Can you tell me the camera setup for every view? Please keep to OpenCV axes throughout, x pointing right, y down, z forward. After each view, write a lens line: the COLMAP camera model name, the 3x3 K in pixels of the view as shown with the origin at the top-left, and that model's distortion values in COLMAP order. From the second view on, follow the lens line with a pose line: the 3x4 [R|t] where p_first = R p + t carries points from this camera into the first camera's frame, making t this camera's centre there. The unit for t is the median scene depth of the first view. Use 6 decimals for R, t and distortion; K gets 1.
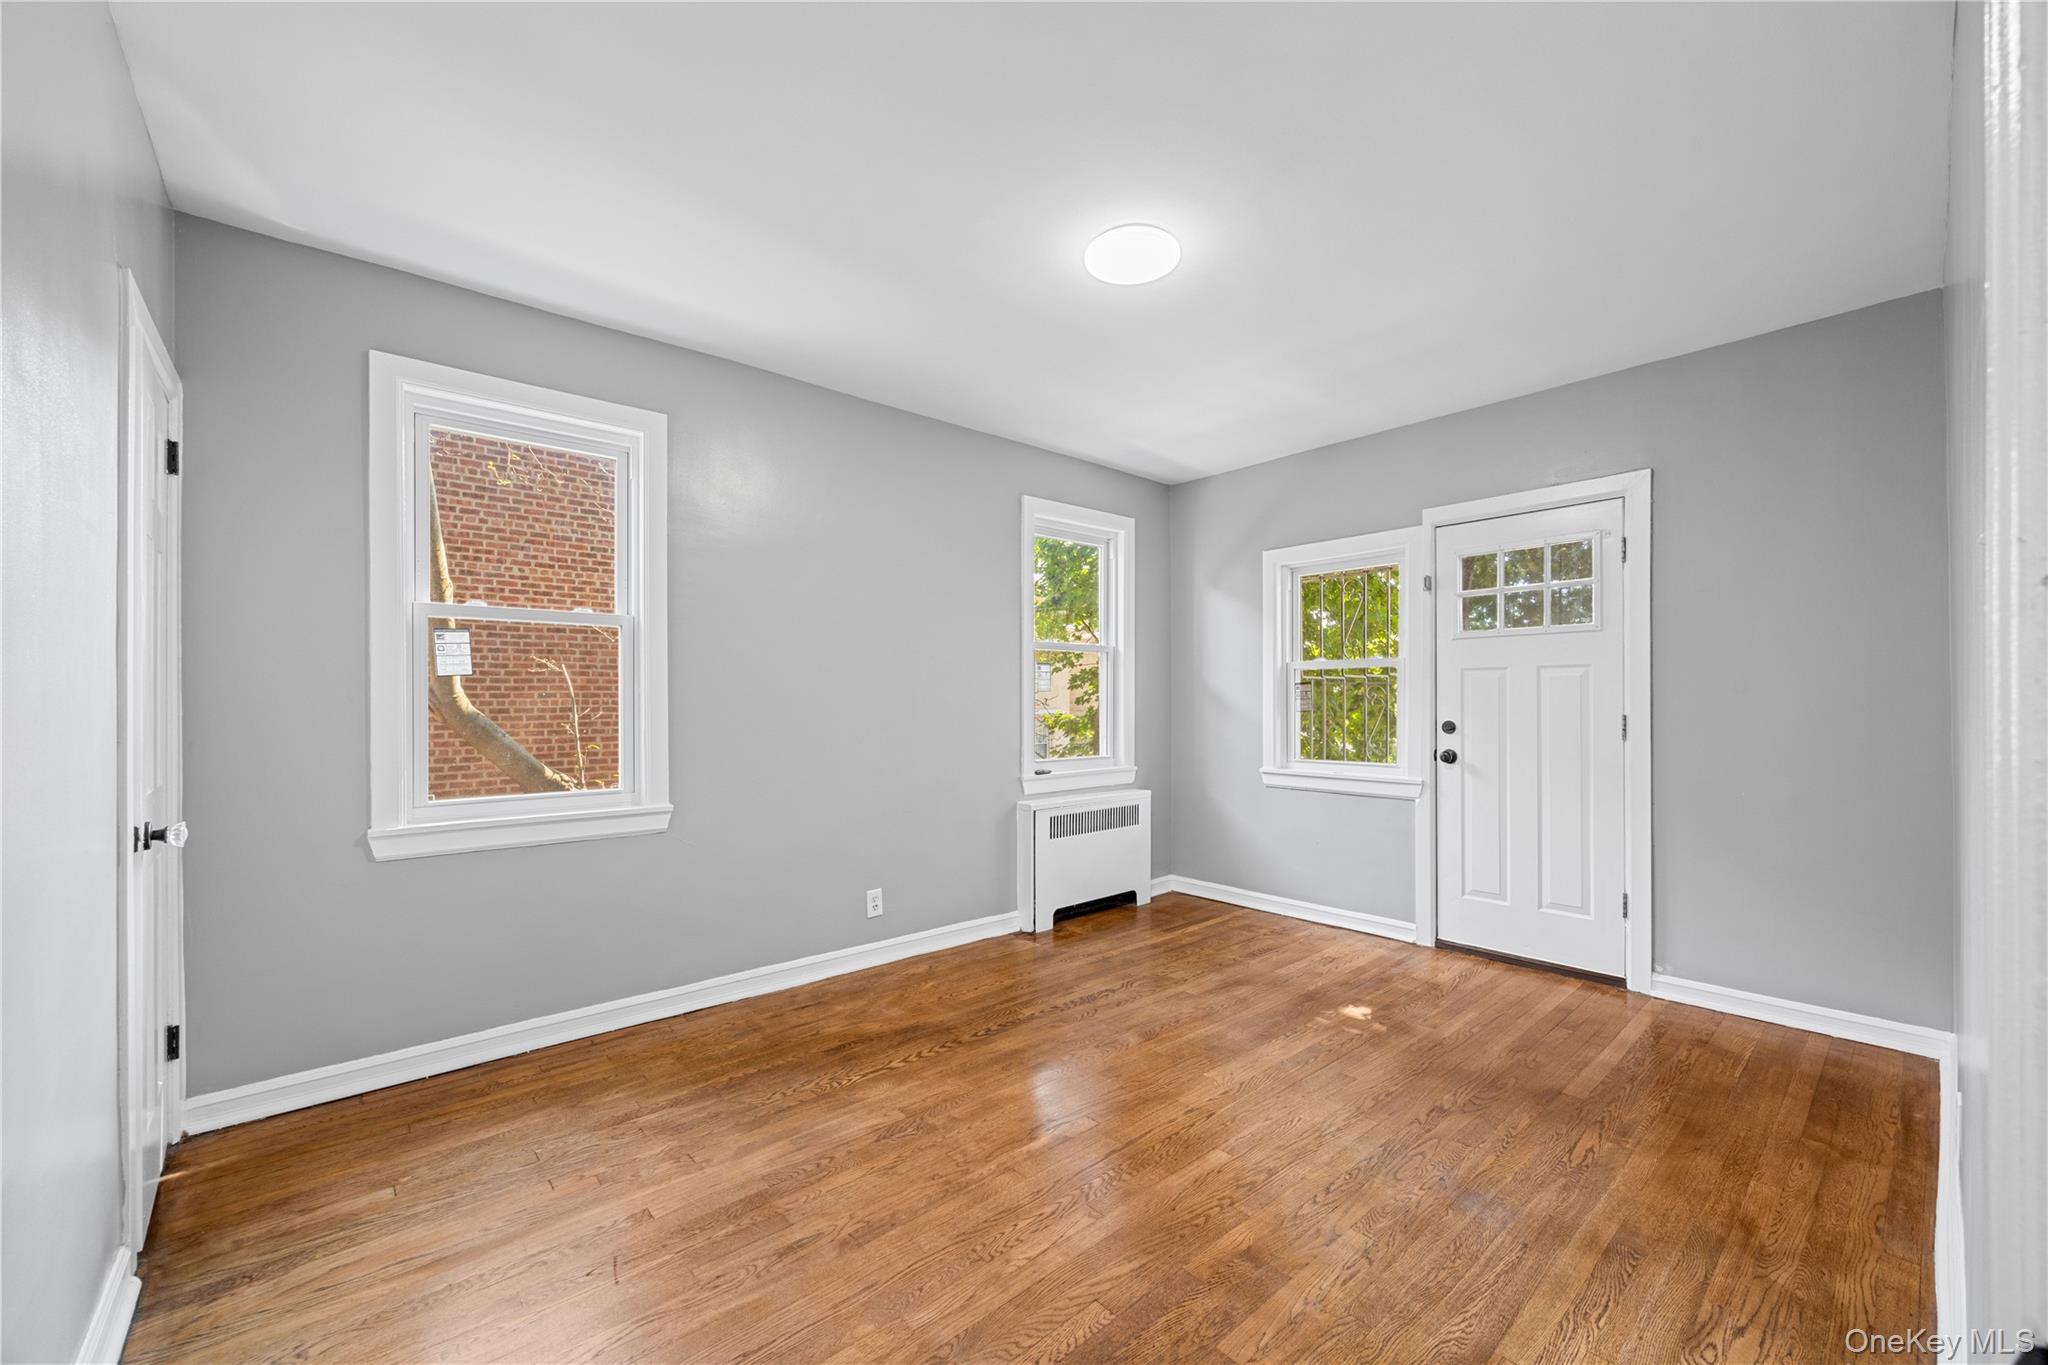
lens RADIAL K [[788.6, 0, 1030.3], [0, 788.6, 697.6], [0, 0, 1]] dist [-0.005739, 0.000392]
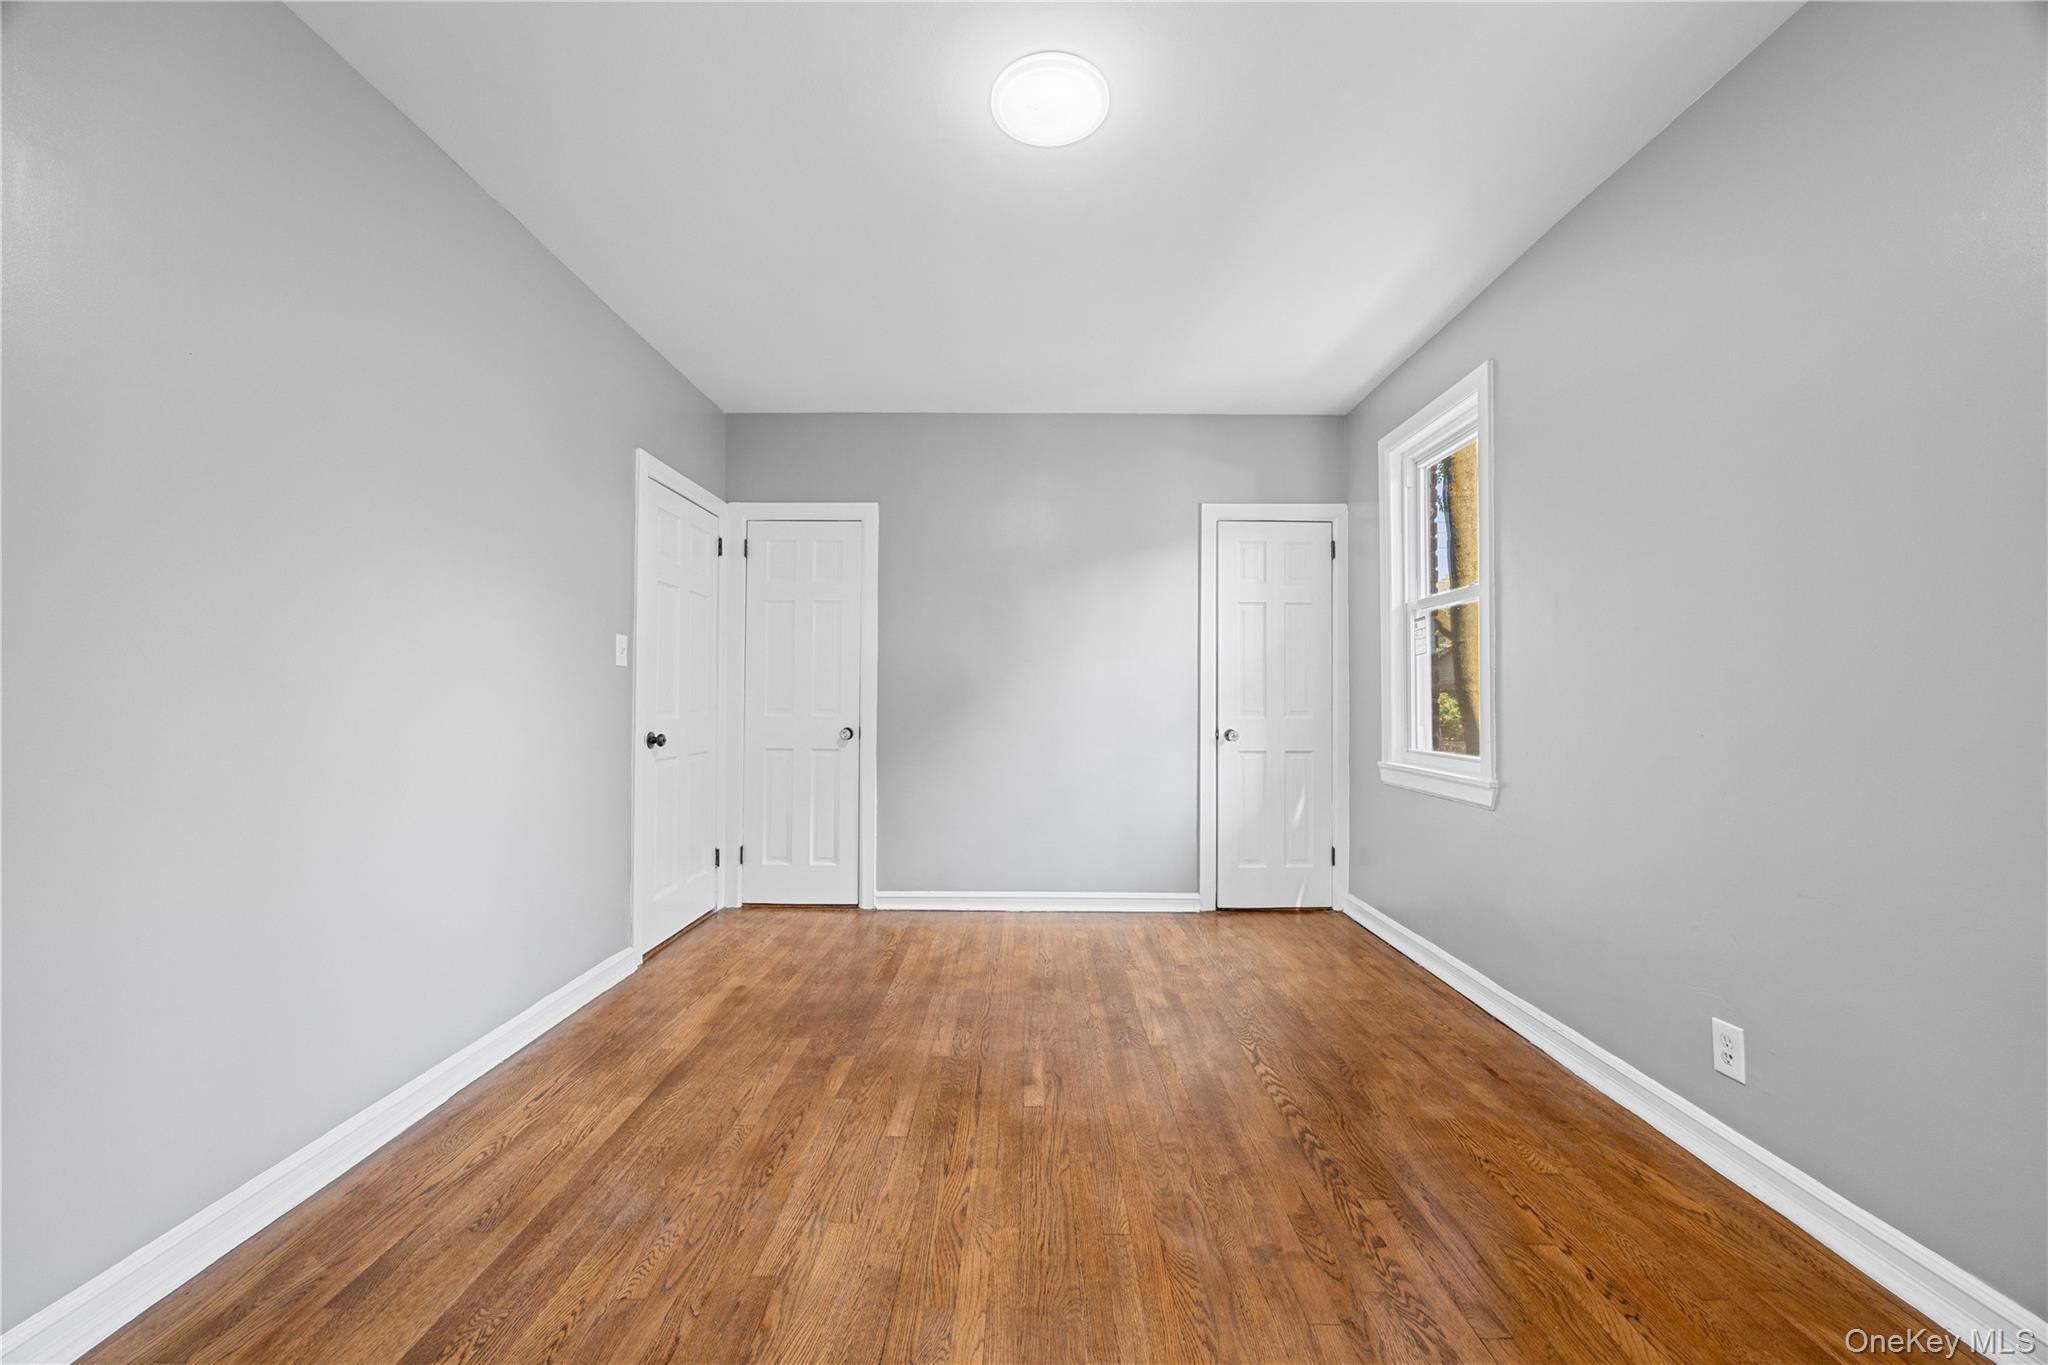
lens RADIAL K [[788.6, 0, 1012.3], [0, 788.6, 677.4], [0, 0, 1]] dist [-0.005739, 0.000392]
pose [[-0.672672, -0.015850, -0.739771, 0.757922], [0.002673, 0.999712, -0.023849, 0.048457], [0.739936, -0.018020, -0.672436, 1.544567]]
